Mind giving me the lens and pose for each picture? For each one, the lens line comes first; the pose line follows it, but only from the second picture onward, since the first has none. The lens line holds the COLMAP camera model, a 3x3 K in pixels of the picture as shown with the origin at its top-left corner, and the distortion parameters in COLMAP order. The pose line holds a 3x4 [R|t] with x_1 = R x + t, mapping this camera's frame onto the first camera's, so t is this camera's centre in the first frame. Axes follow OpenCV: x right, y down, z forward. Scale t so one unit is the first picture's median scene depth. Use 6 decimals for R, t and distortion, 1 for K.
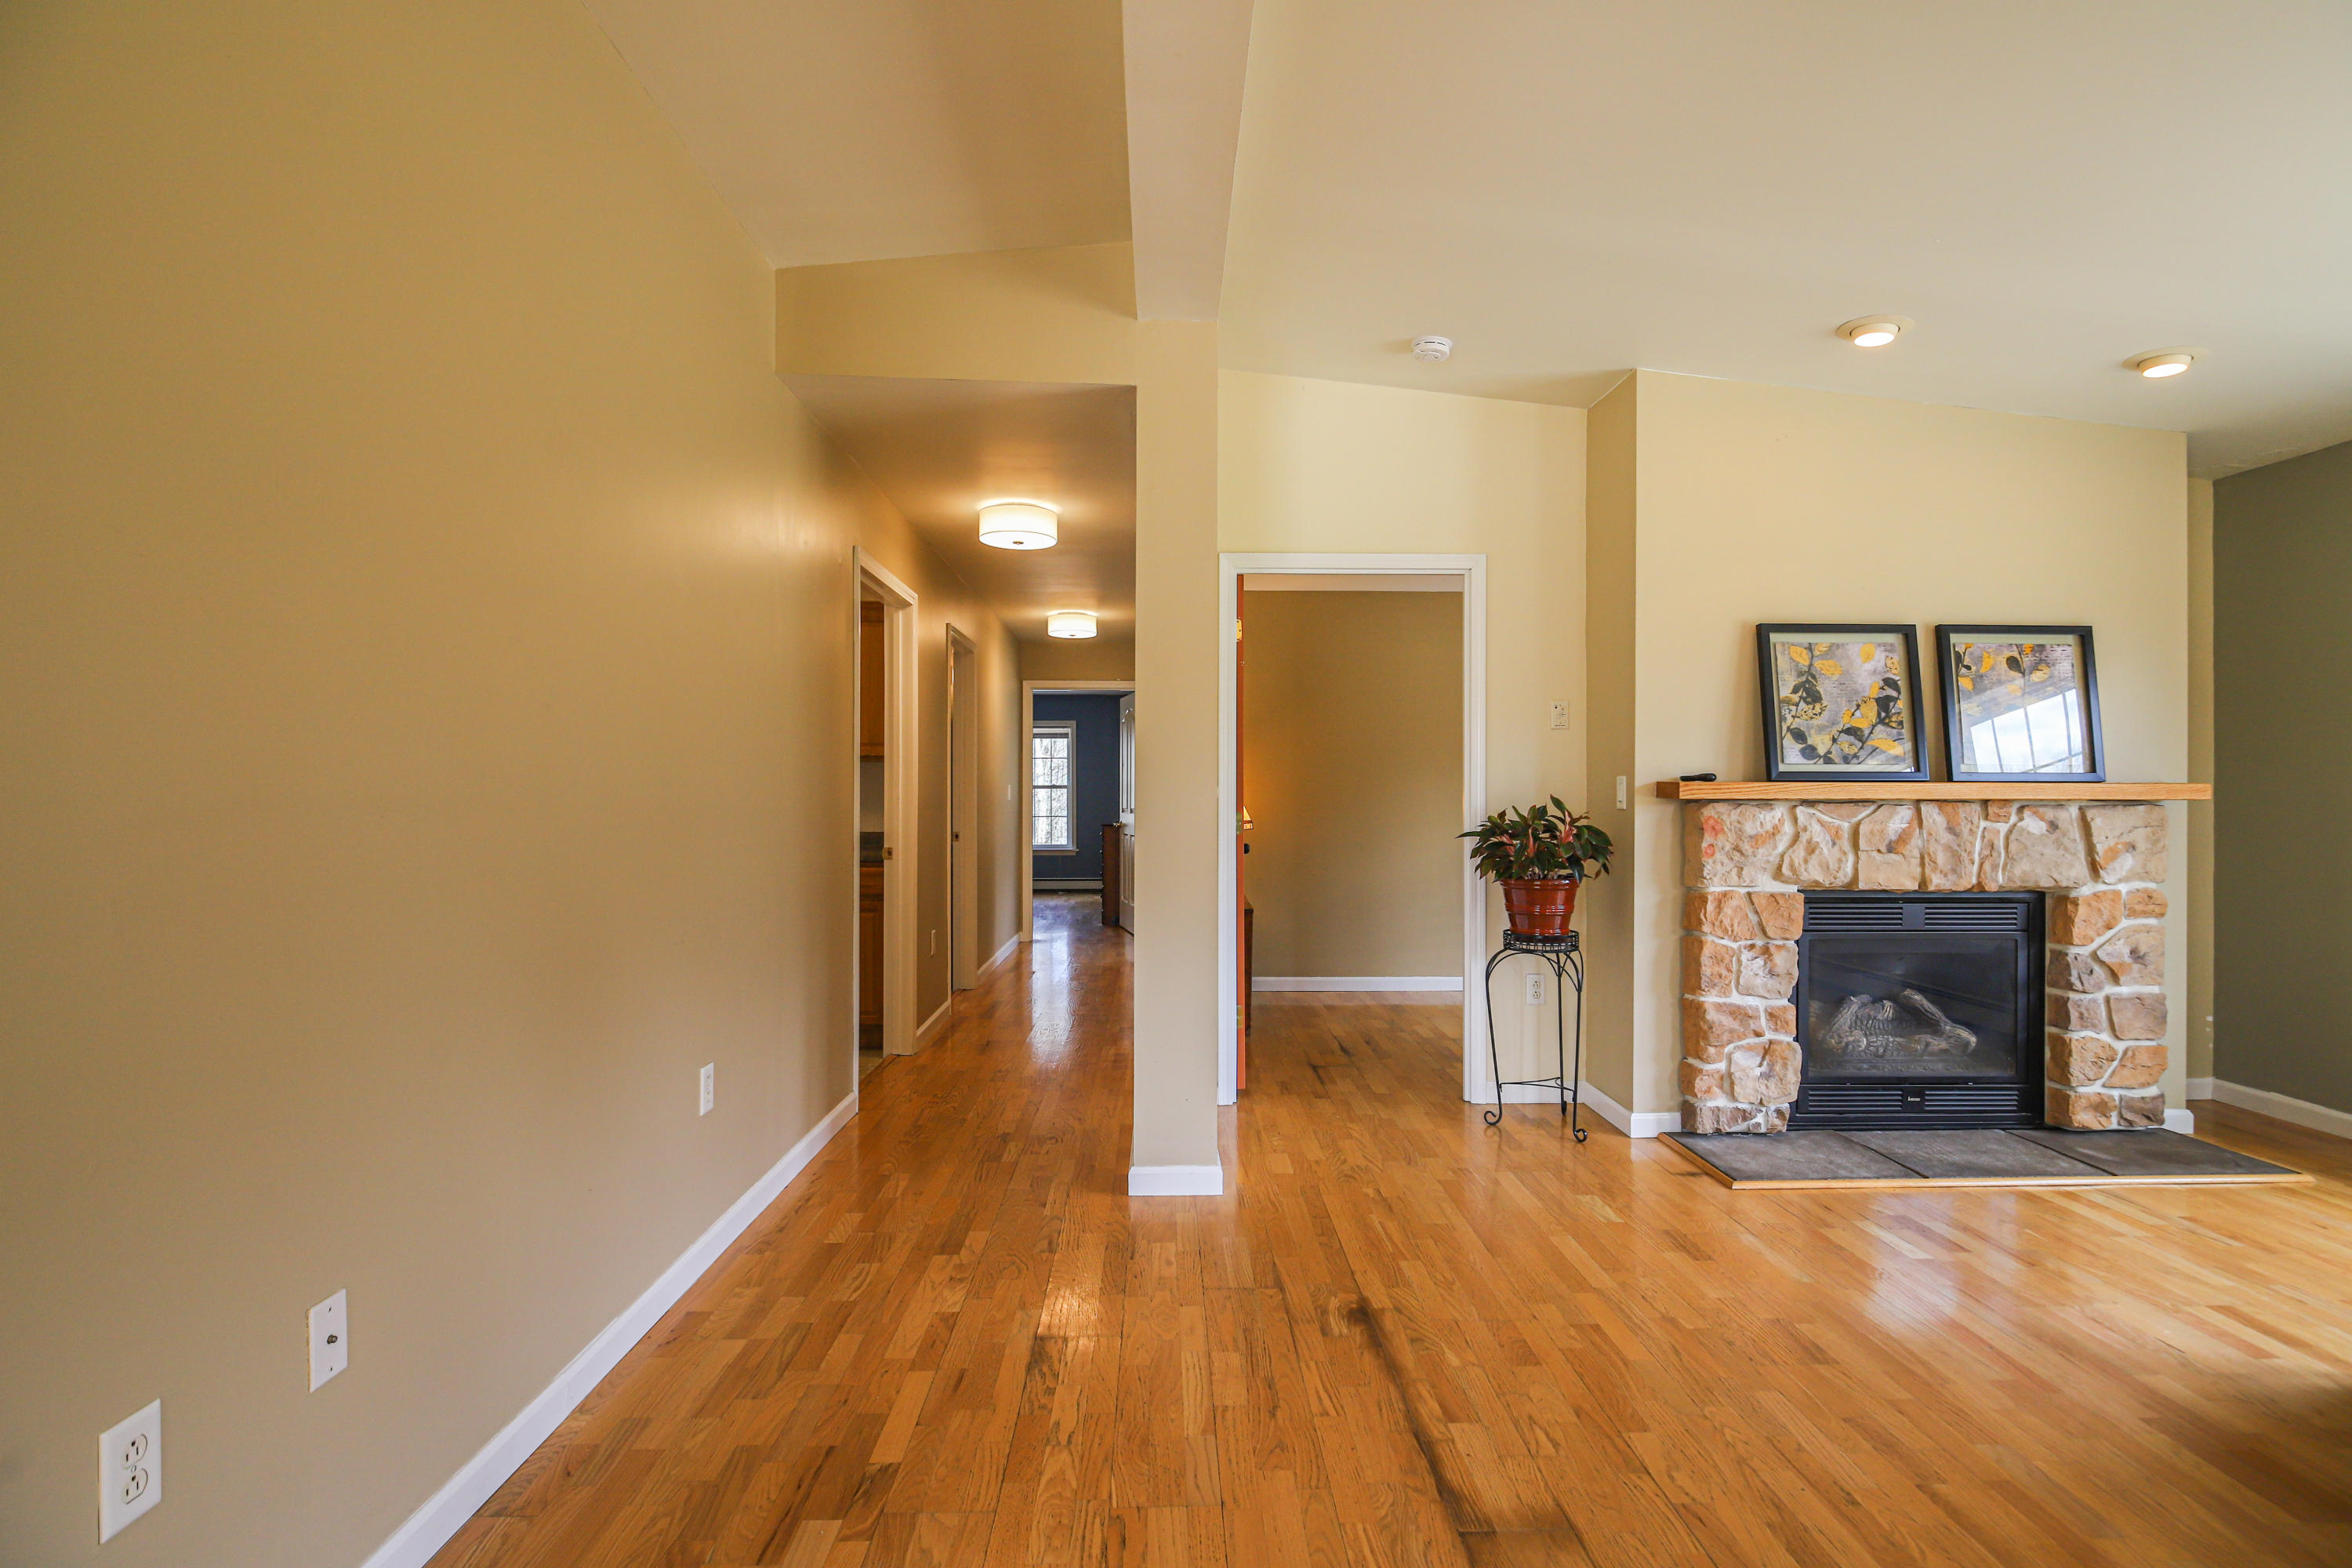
lens RADIAL K [[1143.2, 0, 1176.8], [0, 1143.2, 790.3], [0, 0, 1]] dist [-0.000193, -0.000252]
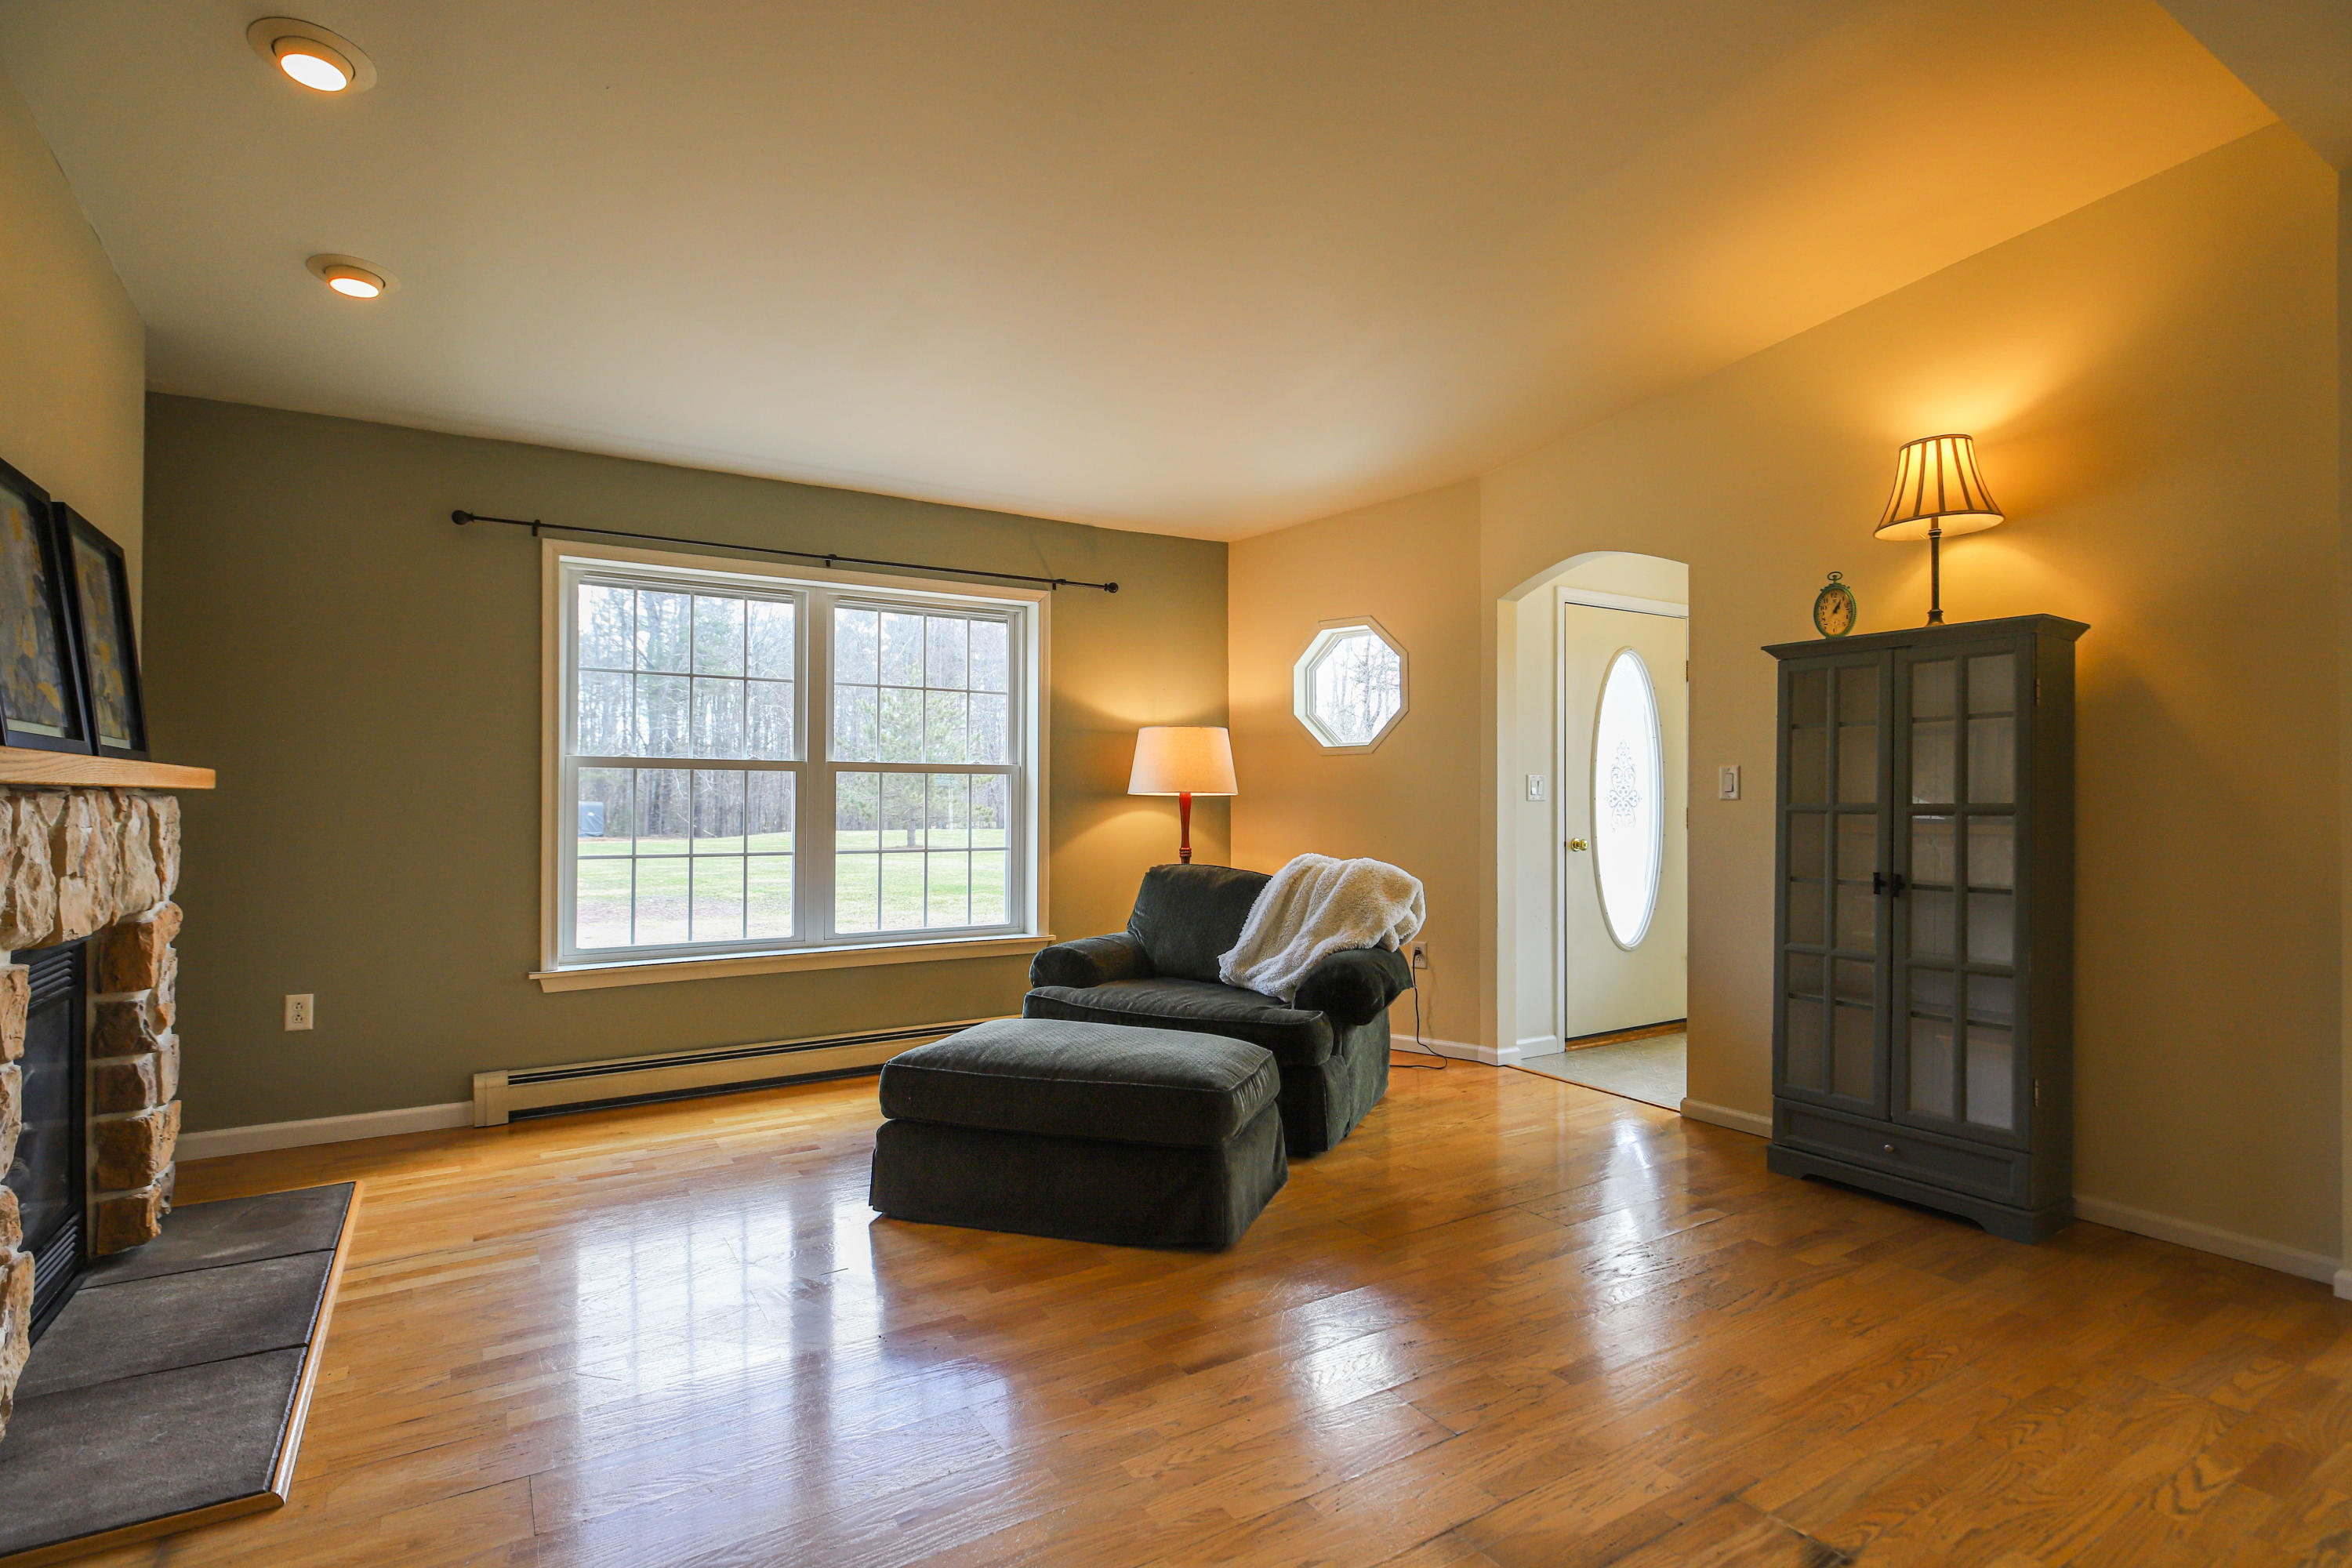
lens RADIAL K [[1143.2, 0, 1176.8], [0, 1143.2, 790.5], [0, 0, 1]] dist [-0.000193, -0.000252]
pose [[-0.516757, 0.005207, 0.856117, -0.181928], [-0.005038, 0.999946, -0.009123, 0.013783], [-0.856118, -0.009027, -0.516702, 0.865011]]
